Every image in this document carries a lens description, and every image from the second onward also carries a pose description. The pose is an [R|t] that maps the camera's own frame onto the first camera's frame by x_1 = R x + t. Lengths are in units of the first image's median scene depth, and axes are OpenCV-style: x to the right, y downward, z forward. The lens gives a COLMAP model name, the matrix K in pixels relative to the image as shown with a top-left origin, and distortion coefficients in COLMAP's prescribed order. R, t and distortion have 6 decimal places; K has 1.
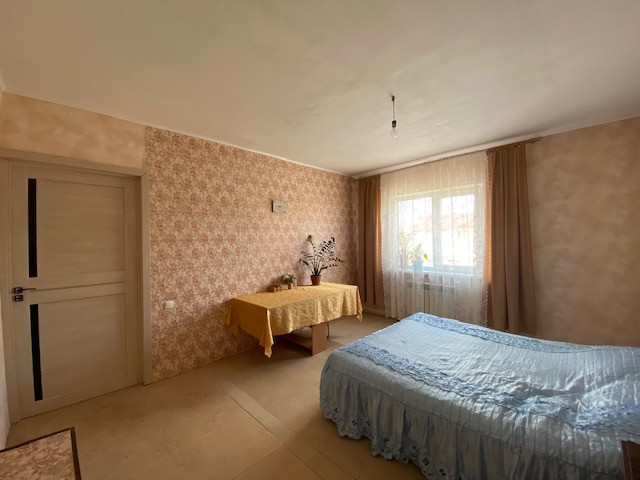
lens RADIAL K [[260.5, 0, 319.0], [0, 260.5, 240.9], [0, 0, 1]] dist [0.007790, -0.004110]
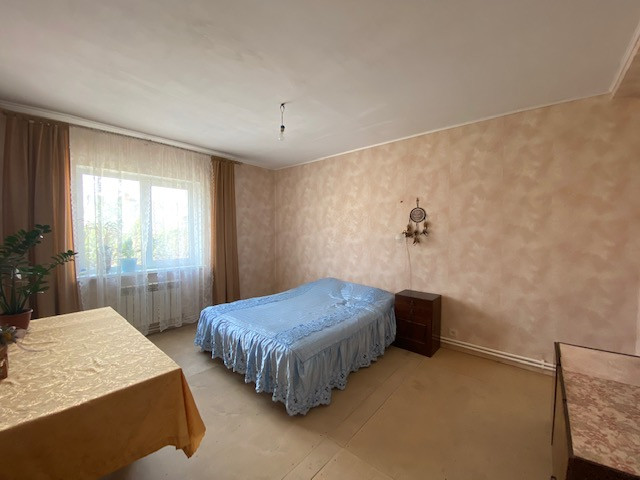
lens RADIAL K [[260.5, 0, 318.2], [0, 260.5, 240.2], [0, 0, 1]] dist [0.007790, -0.004110]
pose [[-0.076003, -0.014501, 0.997002, -0.621632], [0.003854, 0.999882, 0.014837, 0.014399], [-0.997100, 0.004970, -0.075938, 0.681848]]
